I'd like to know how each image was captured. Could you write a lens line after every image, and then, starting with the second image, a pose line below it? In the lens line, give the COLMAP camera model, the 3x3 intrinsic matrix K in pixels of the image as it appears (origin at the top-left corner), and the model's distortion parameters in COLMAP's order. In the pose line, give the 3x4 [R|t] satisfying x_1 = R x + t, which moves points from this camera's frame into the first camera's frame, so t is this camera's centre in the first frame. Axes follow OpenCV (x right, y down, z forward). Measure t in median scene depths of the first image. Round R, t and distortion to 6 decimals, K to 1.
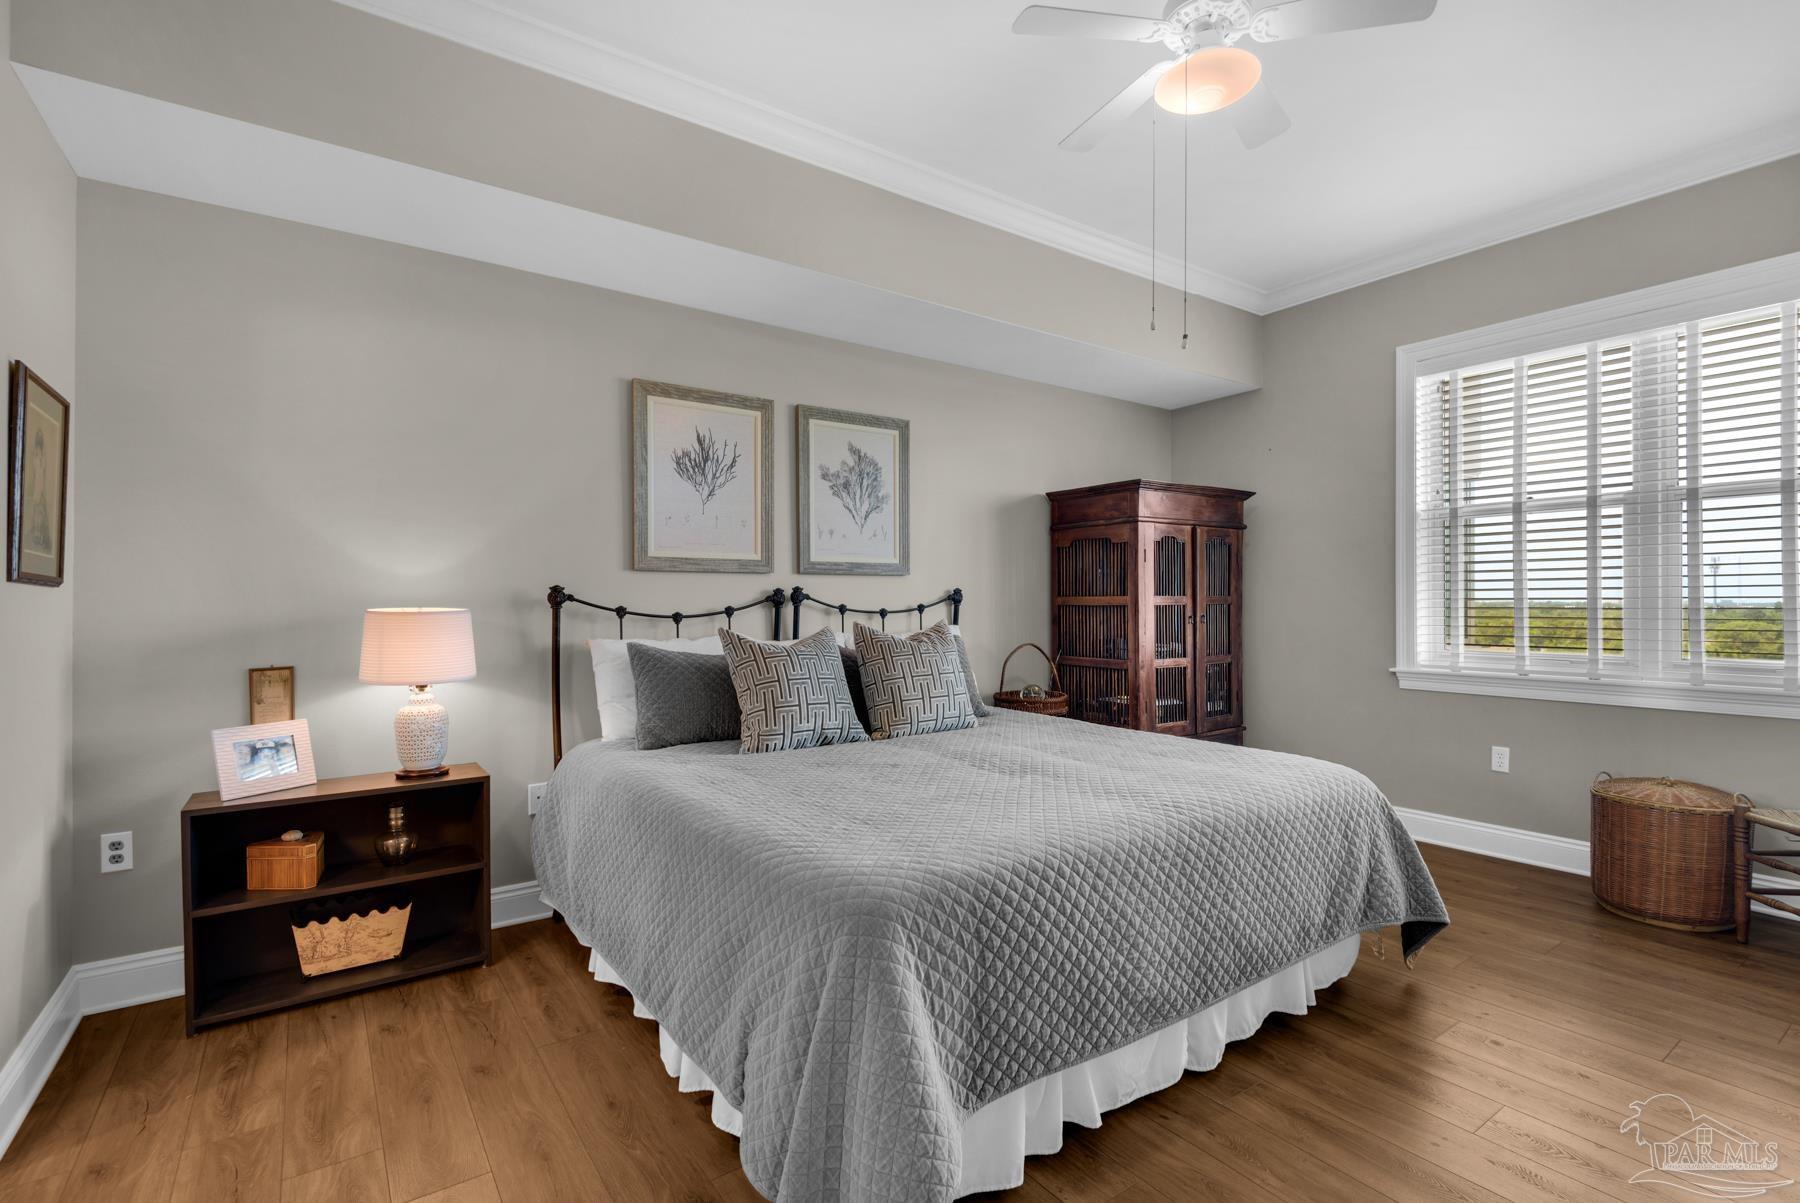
lens RADIAL K [[828.9, 0, 900.0], [0, 828.9, 601.5], [0, 0, 1]] dist [0.000086, -0.000064]
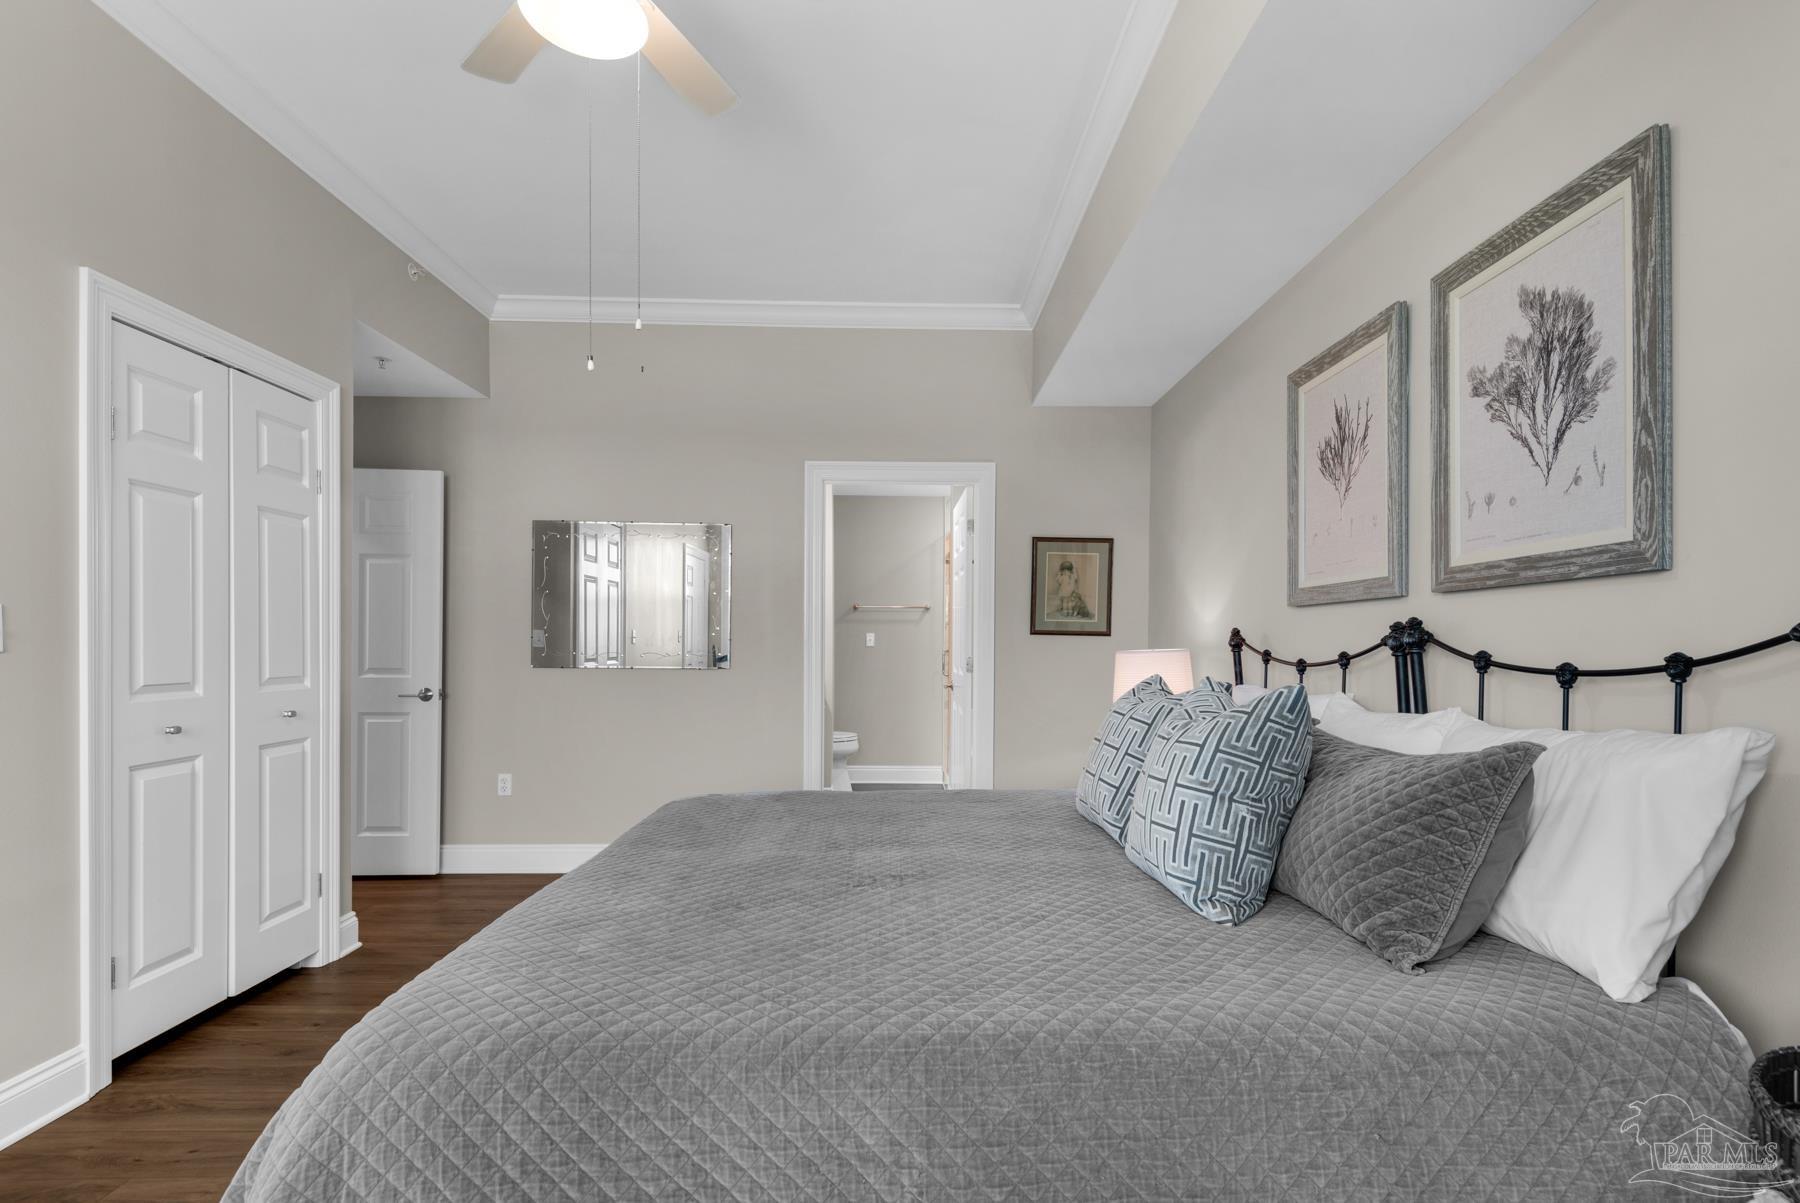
lens RADIAL K [[828.9, 0, 900.0], [0, 828.9, 601.5], [0, 0, 1]] dist [0.000086, -0.000064]
pose [[-0.567168, -0.045905, -0.822322, 0.494948], [-0.007828, 0.998701, -0.050352, 0.000932], [0.823565, -0.022121, -0.566791, 0.989053]]
